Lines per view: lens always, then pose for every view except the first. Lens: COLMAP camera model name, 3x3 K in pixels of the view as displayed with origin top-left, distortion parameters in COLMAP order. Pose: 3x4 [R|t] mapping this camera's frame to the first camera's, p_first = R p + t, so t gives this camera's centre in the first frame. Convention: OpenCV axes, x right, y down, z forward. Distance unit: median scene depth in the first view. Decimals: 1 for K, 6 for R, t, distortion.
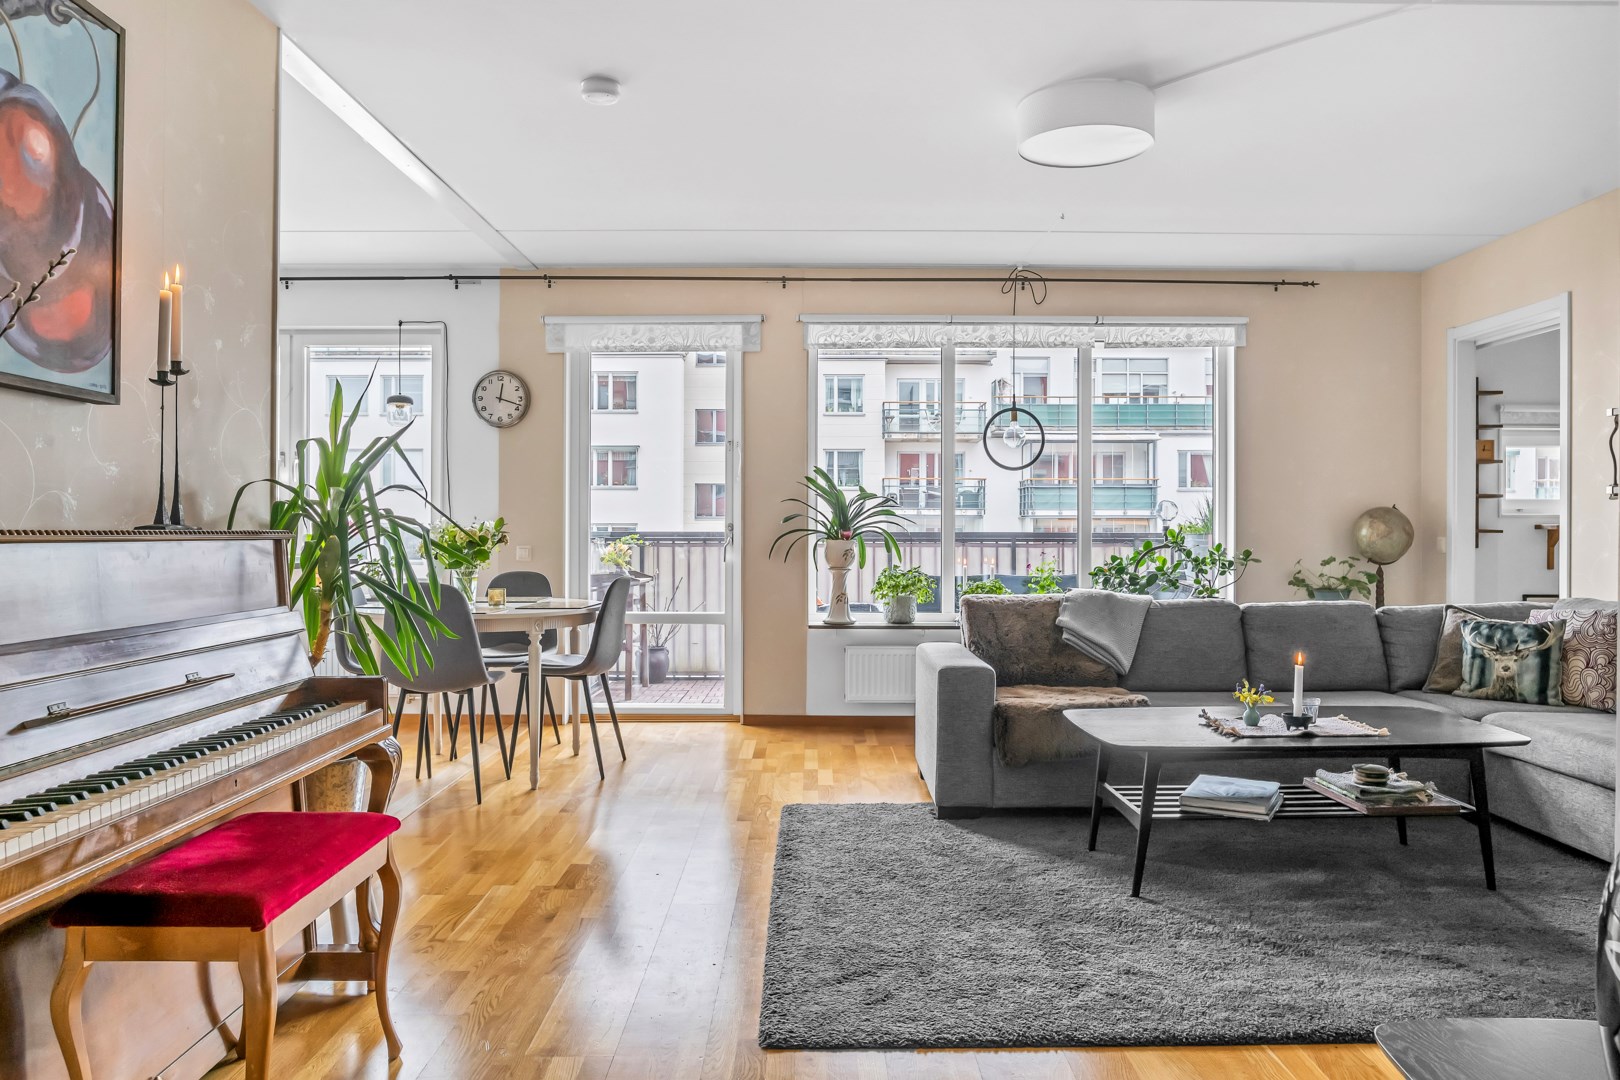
lens RADIAL K [[1096.5, 0, 814.4], [0, 1096.5, 536.6], [0, 0, 1]] dist [-0.023659, 0.005146]
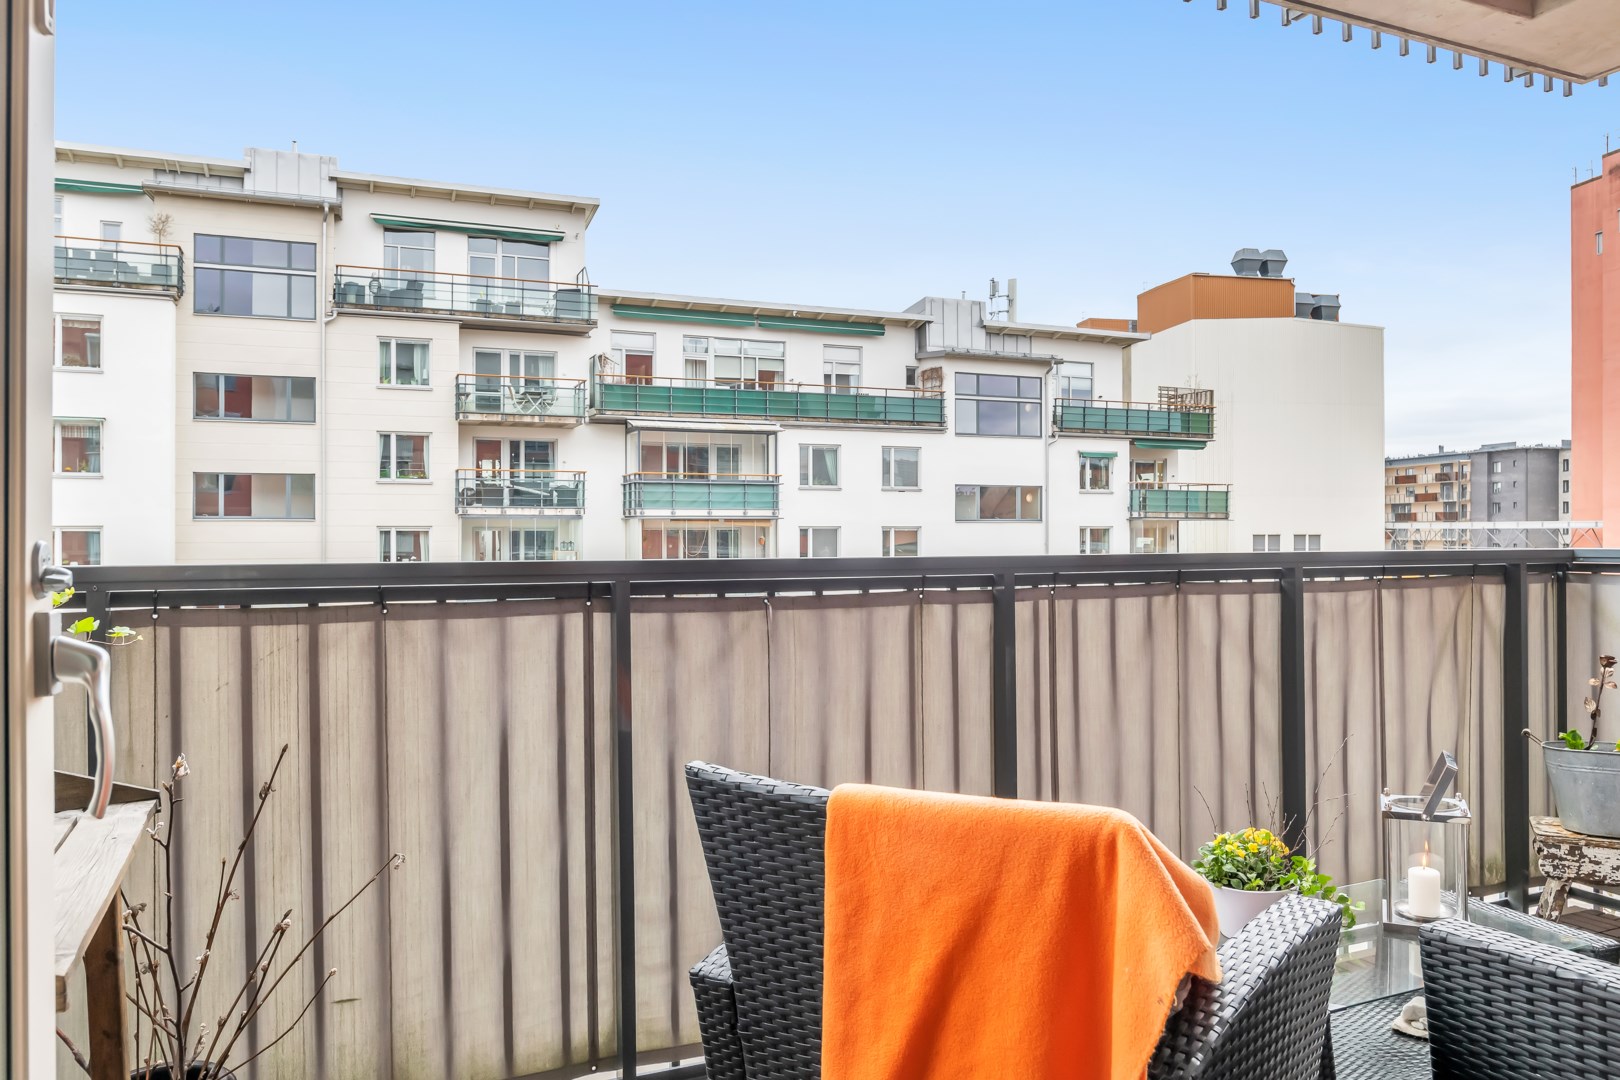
lens RADIAL K [[1096.5, 0, 799.3], [0, 1096.5, 538.3], [0, 0, 1]] dist [-0.023659, 0.005146]
pose [[0.918036, -0.006494, 0.396444, -0.025202], [0.006355, 0.999978, 0.001665, -0.002309], [-0.396446, 0.000991, 0.918057, 0.164565]]
